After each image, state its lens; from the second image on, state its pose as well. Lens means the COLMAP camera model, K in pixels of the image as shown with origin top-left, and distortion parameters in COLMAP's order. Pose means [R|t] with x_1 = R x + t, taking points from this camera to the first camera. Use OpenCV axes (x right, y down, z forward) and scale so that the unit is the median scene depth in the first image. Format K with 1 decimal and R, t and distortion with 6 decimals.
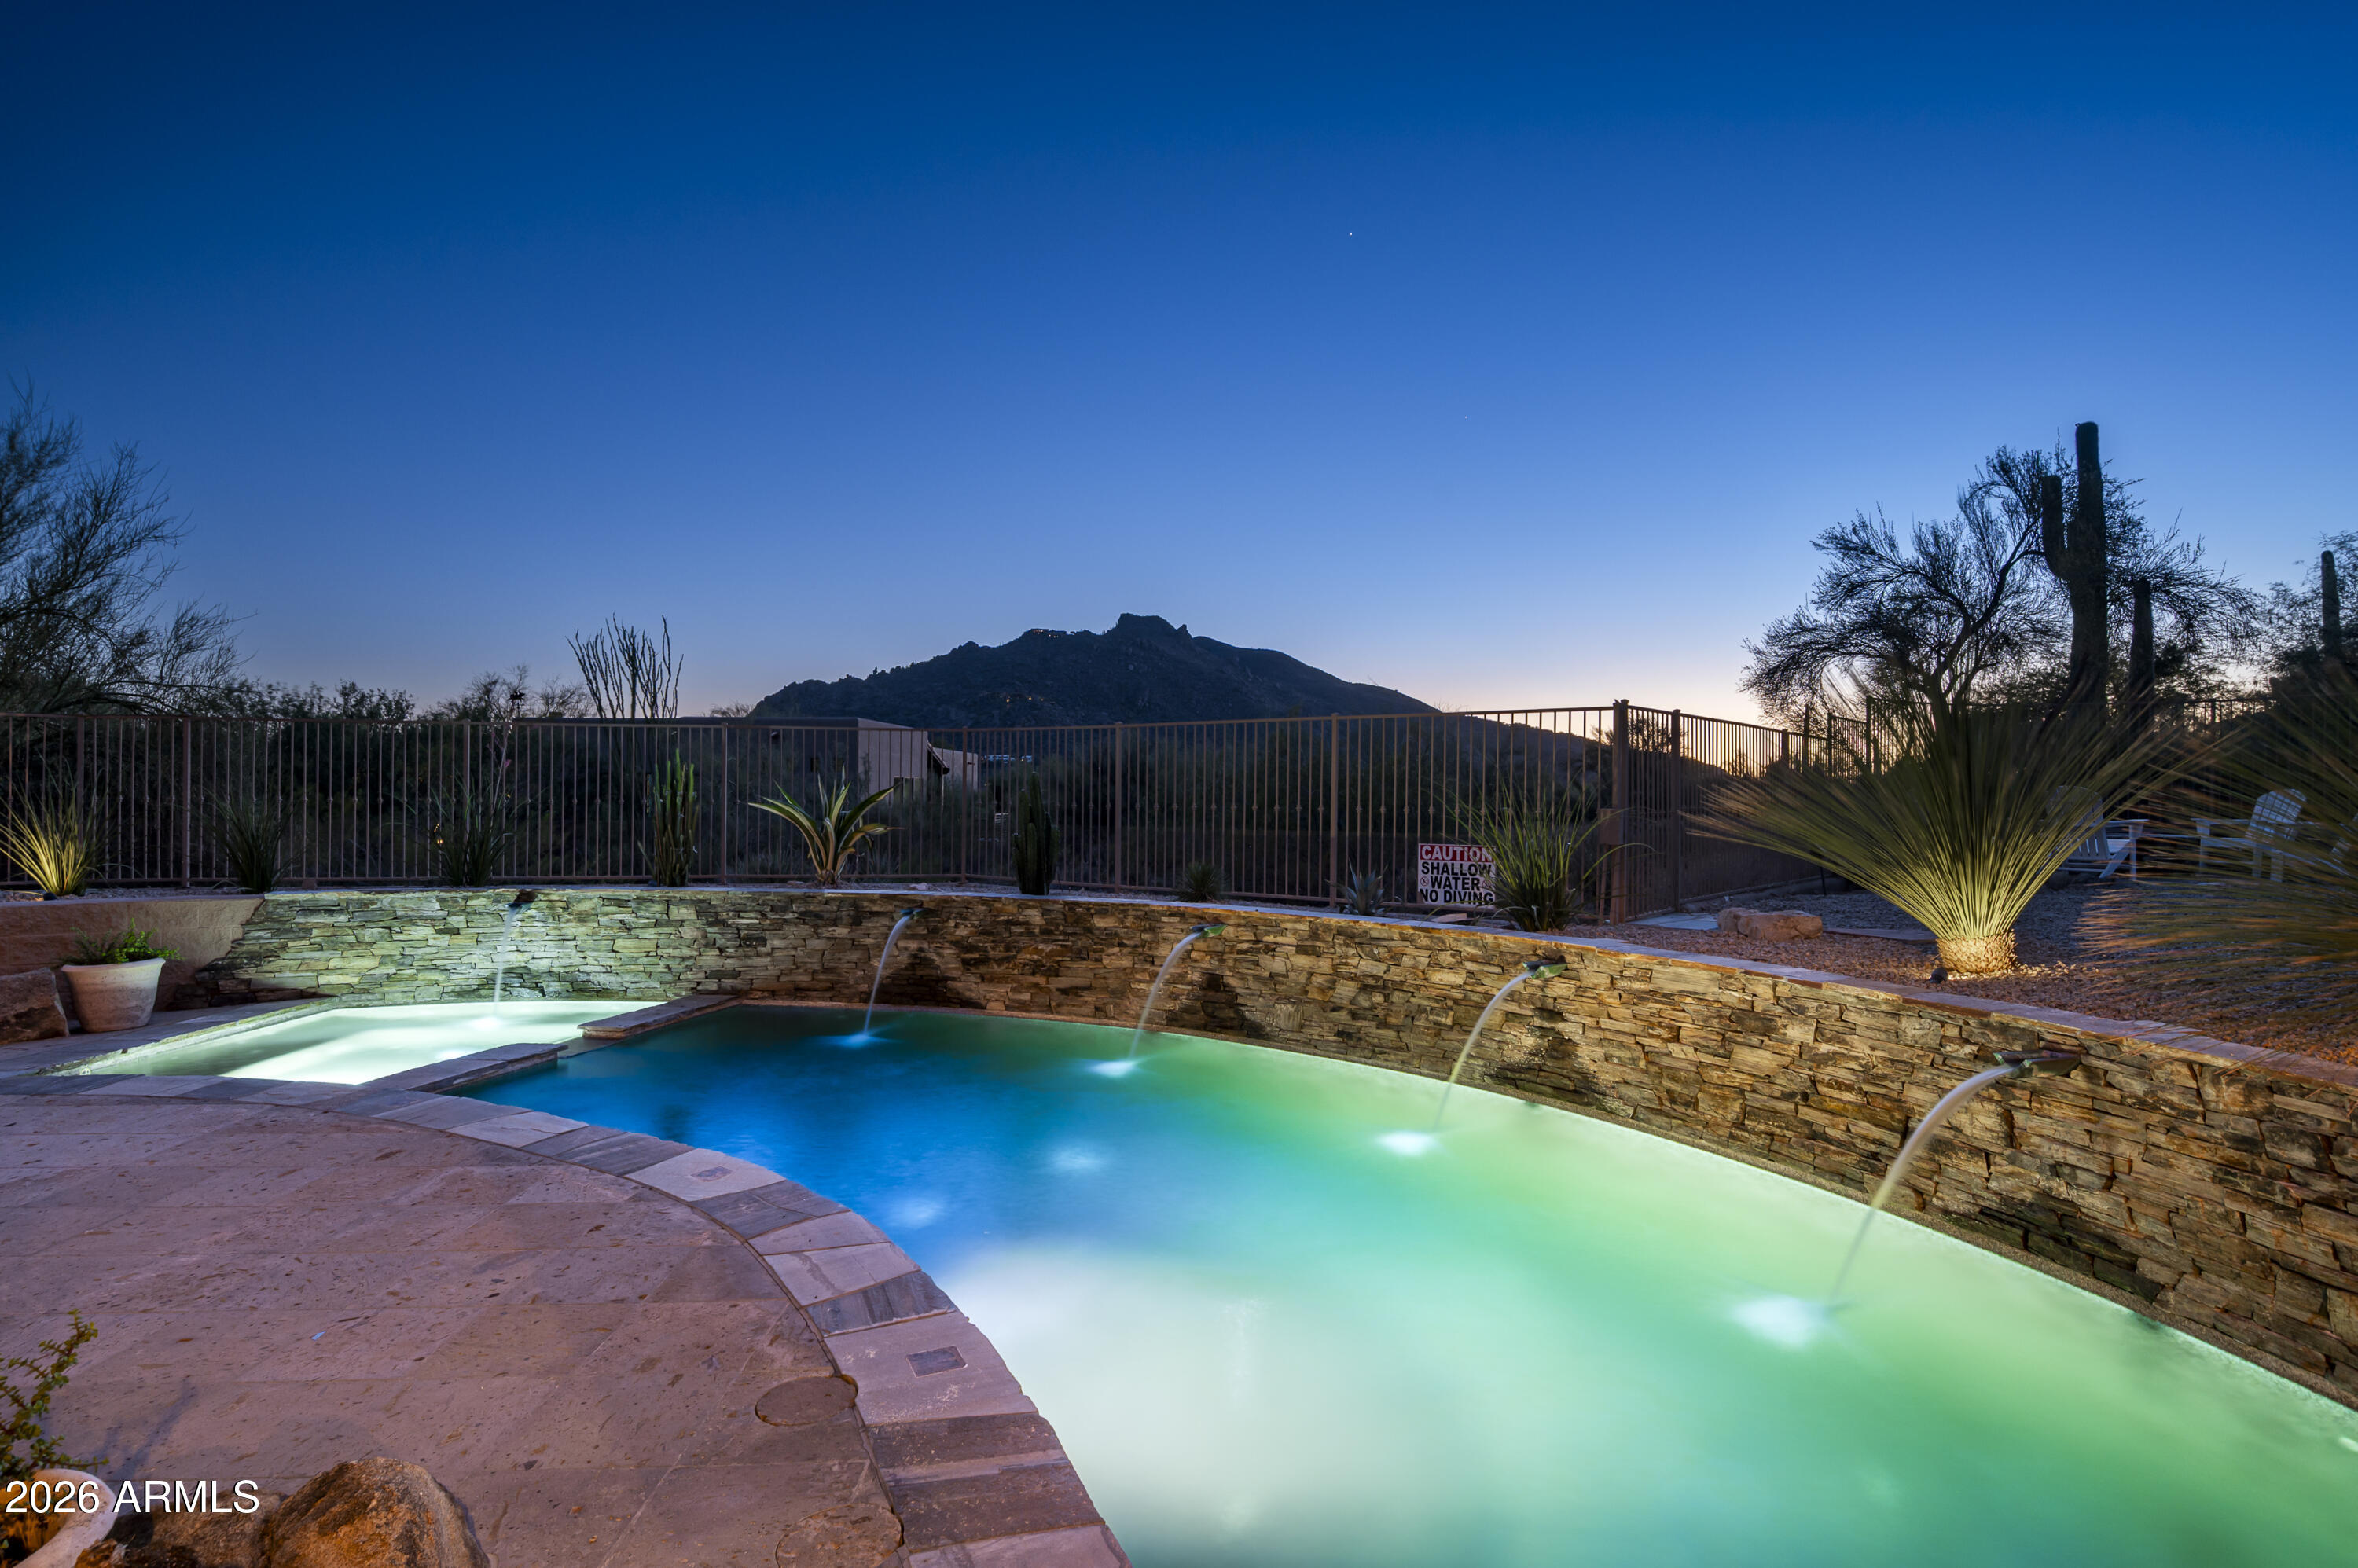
lens RADIAL K [[1230.9, 0, 1172.3], [0, 1230.9, 796.4], [0, 0, 1]] dist [-0.000339, -0.000104]
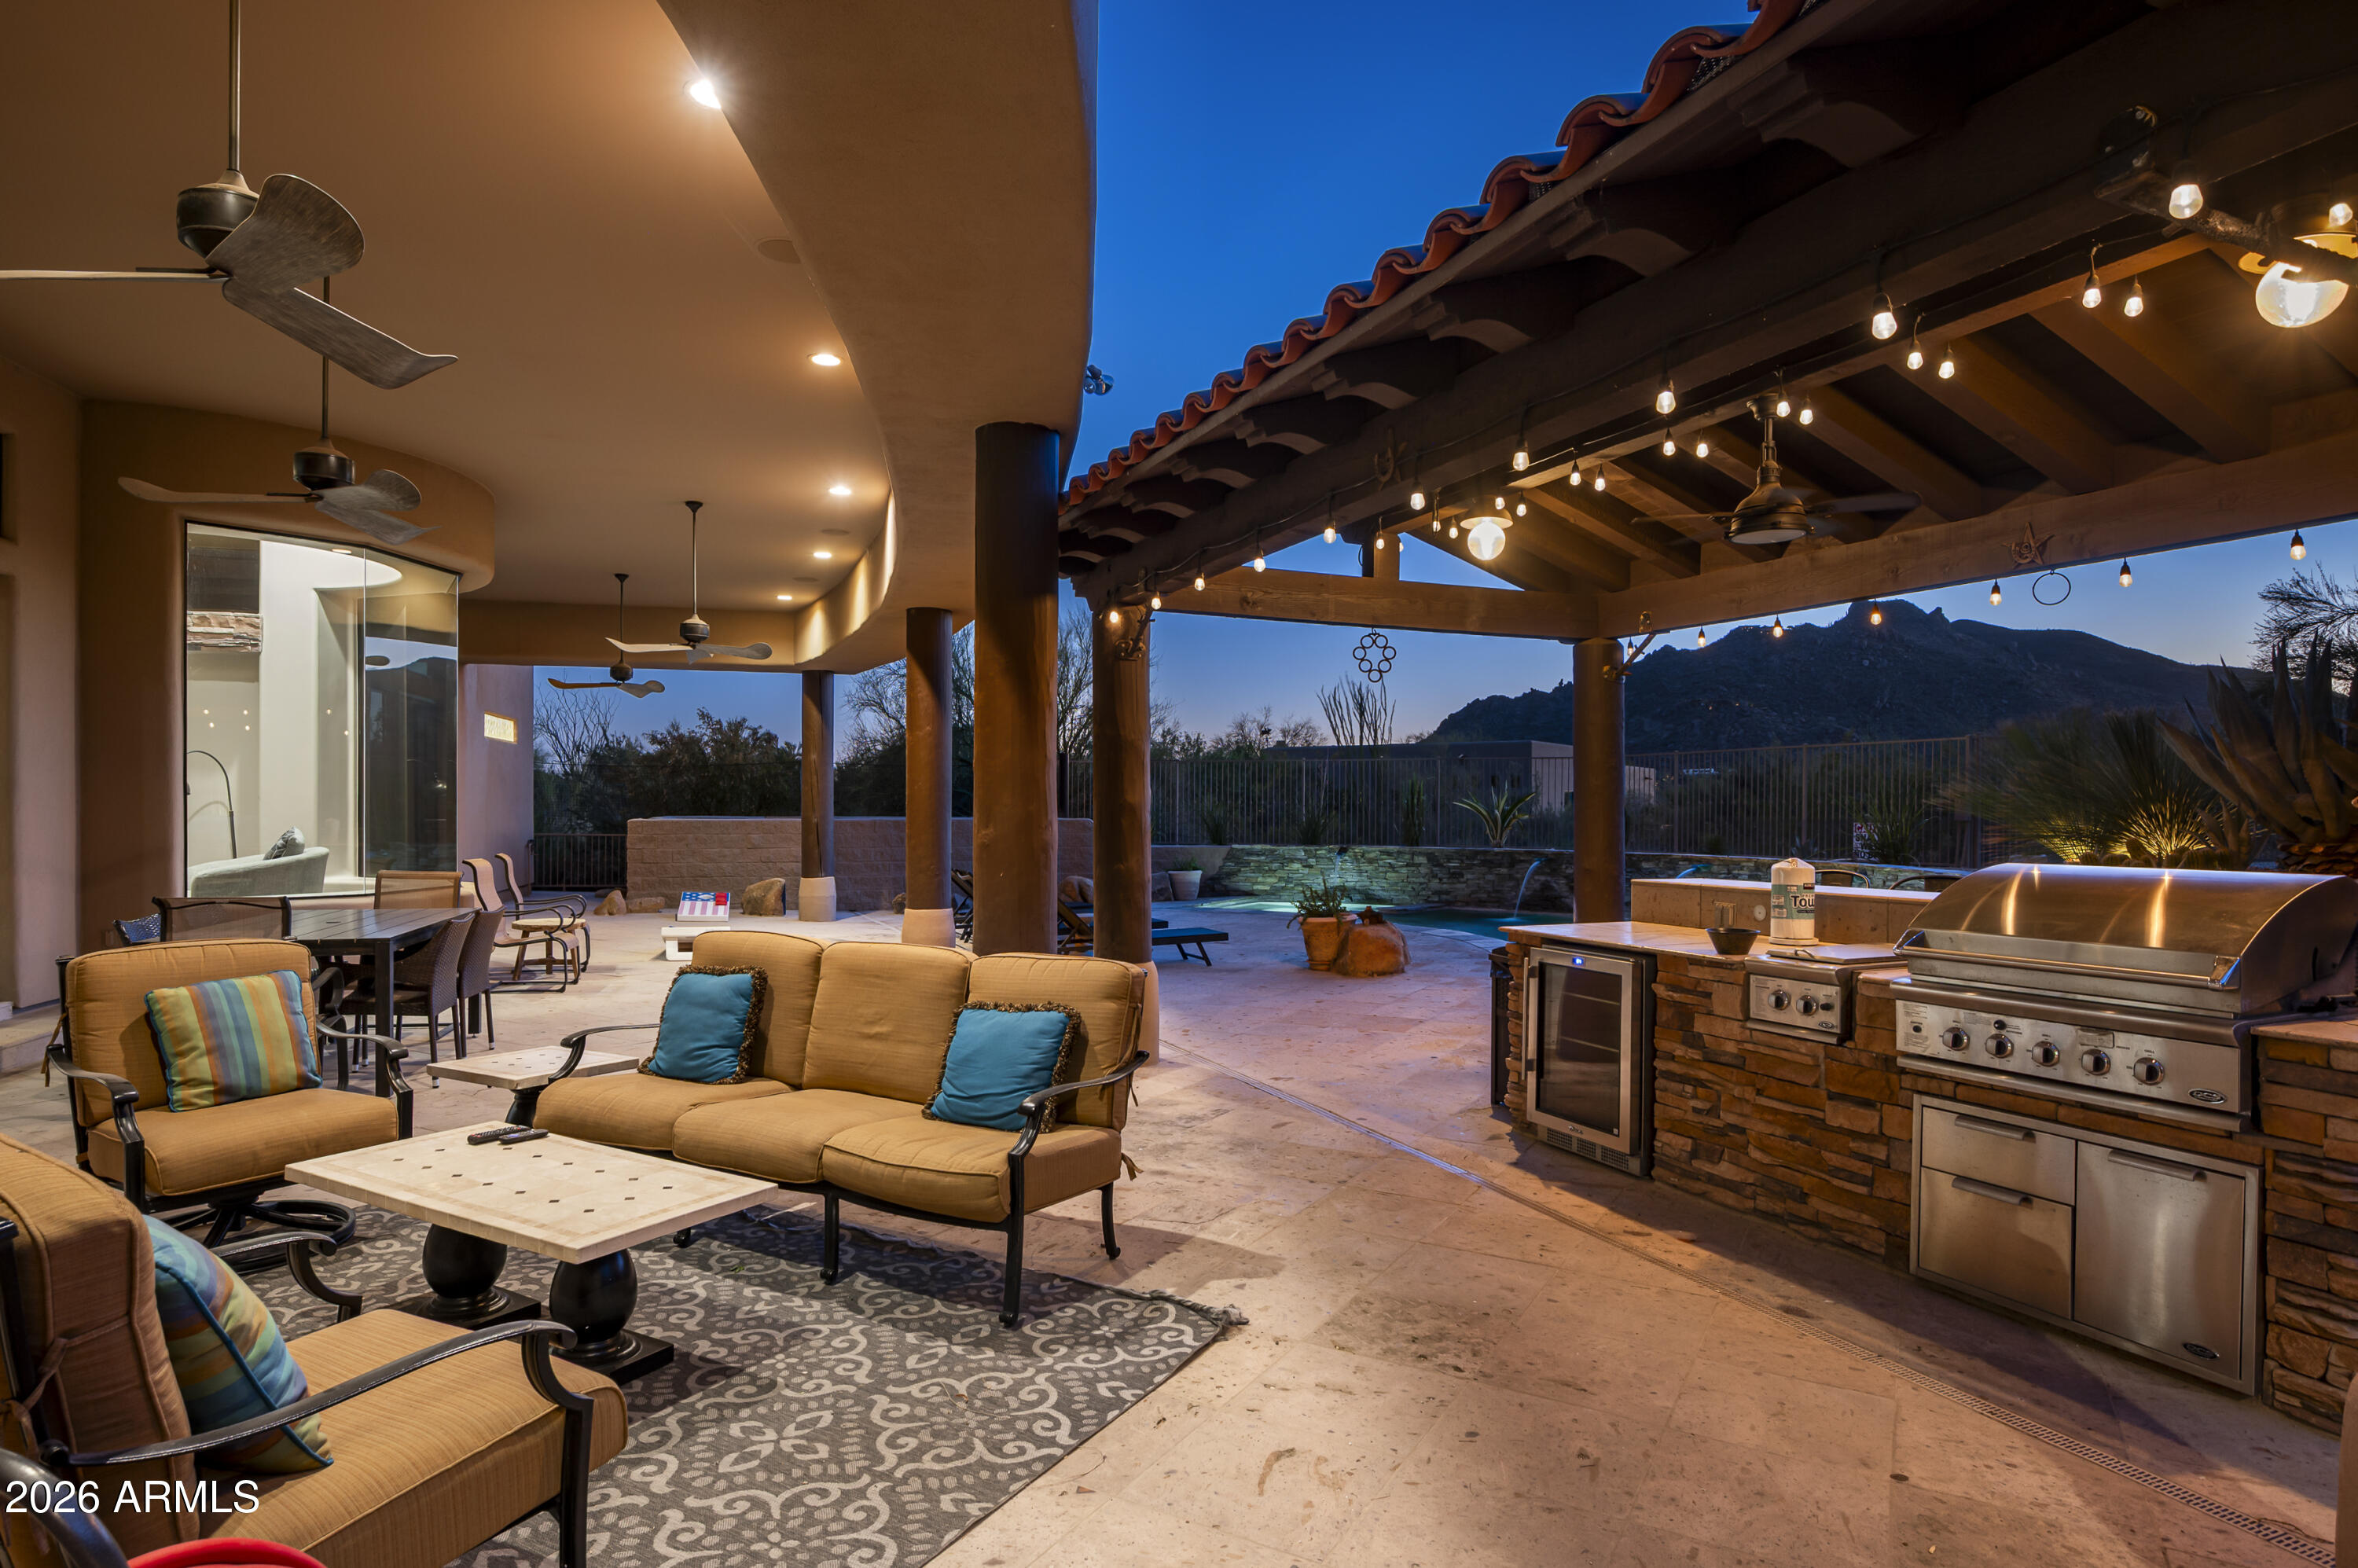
lens RADIAL K [[1283.1, 0, 1179.2], [0, 1283.1, 814.2], [0, 0, 1]] dist [-0.000213, -0.000397]
pose [[0.864589, -0.001266, -0.502478, 0.283101], [0.000893, 0.999999, -0.000983, 0.027890], [0.502479, 0.000401, 0.864589, -0.925396]]
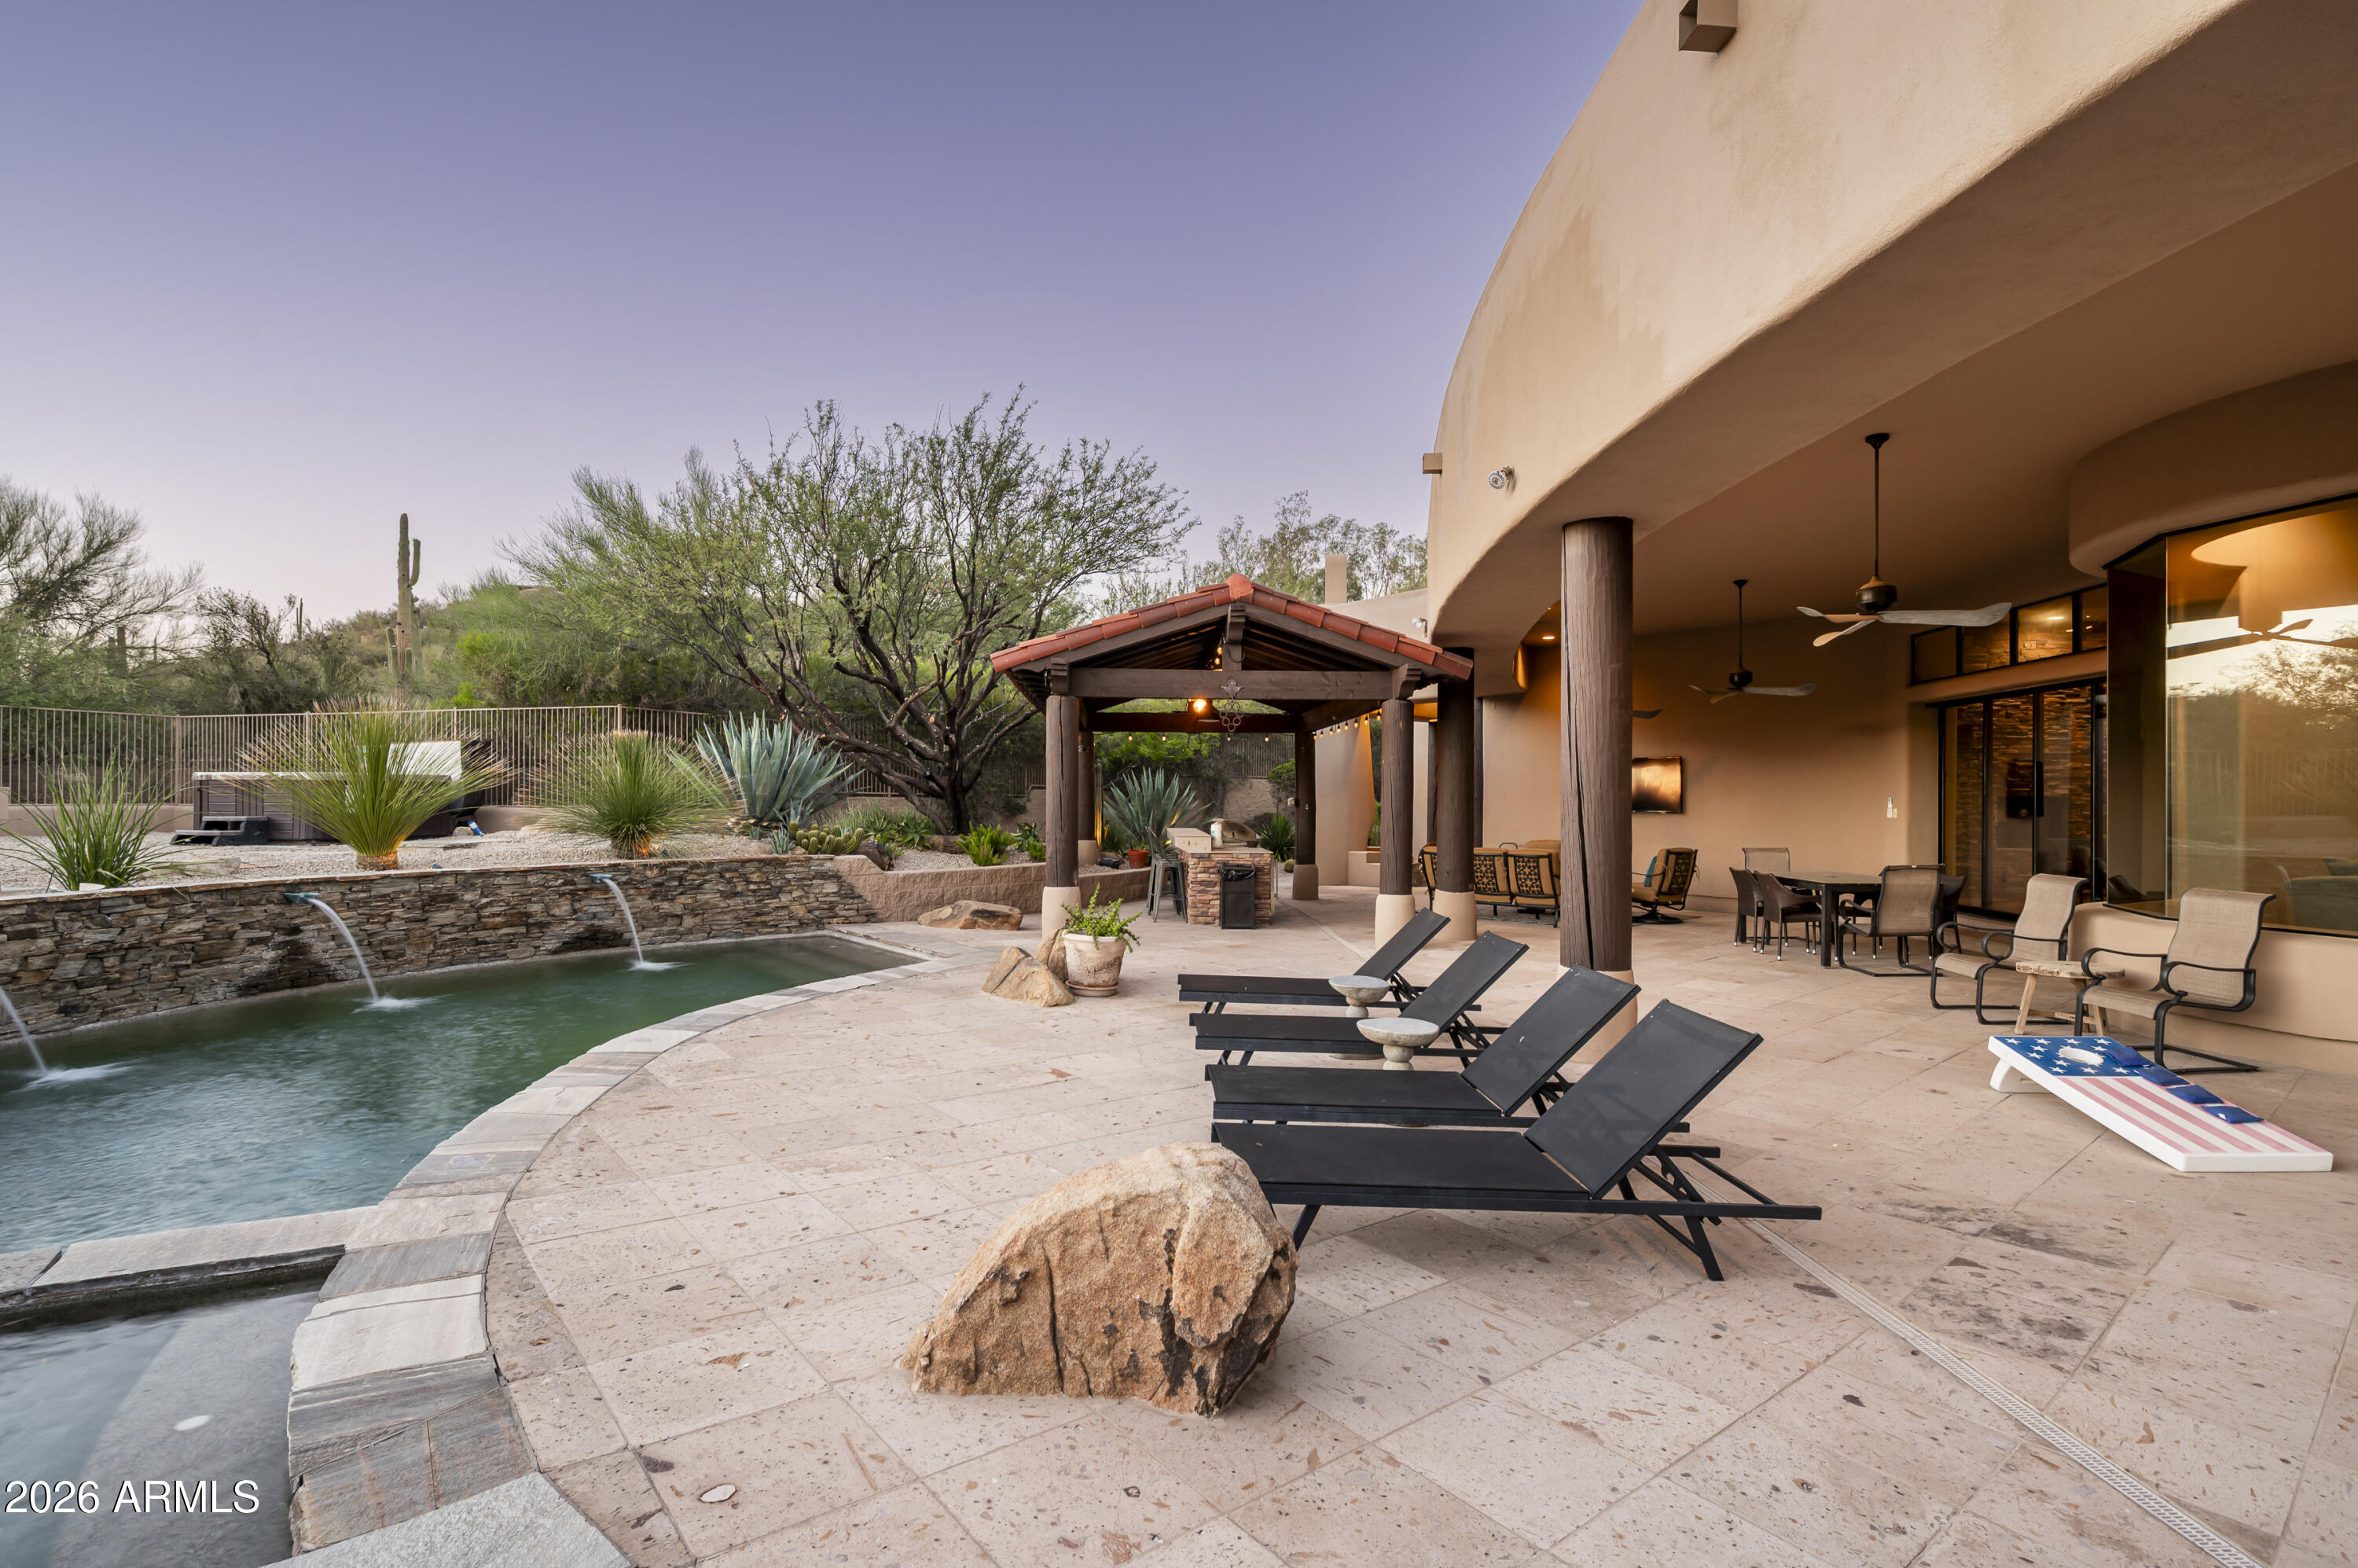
lens RADIAL K [[1108.5, 0, 1174.3], [0, 1108.5, 791.5], [0, 0, 1]] dist [0.001514, 0.000235]
pose [[-0.625594, -0.003143, 0.780142, -0.962754], [-0.007479, 0.999970, -0.001969, 0.007516], [-0.780113, -0.007067, -0.625599, 0.721945]]
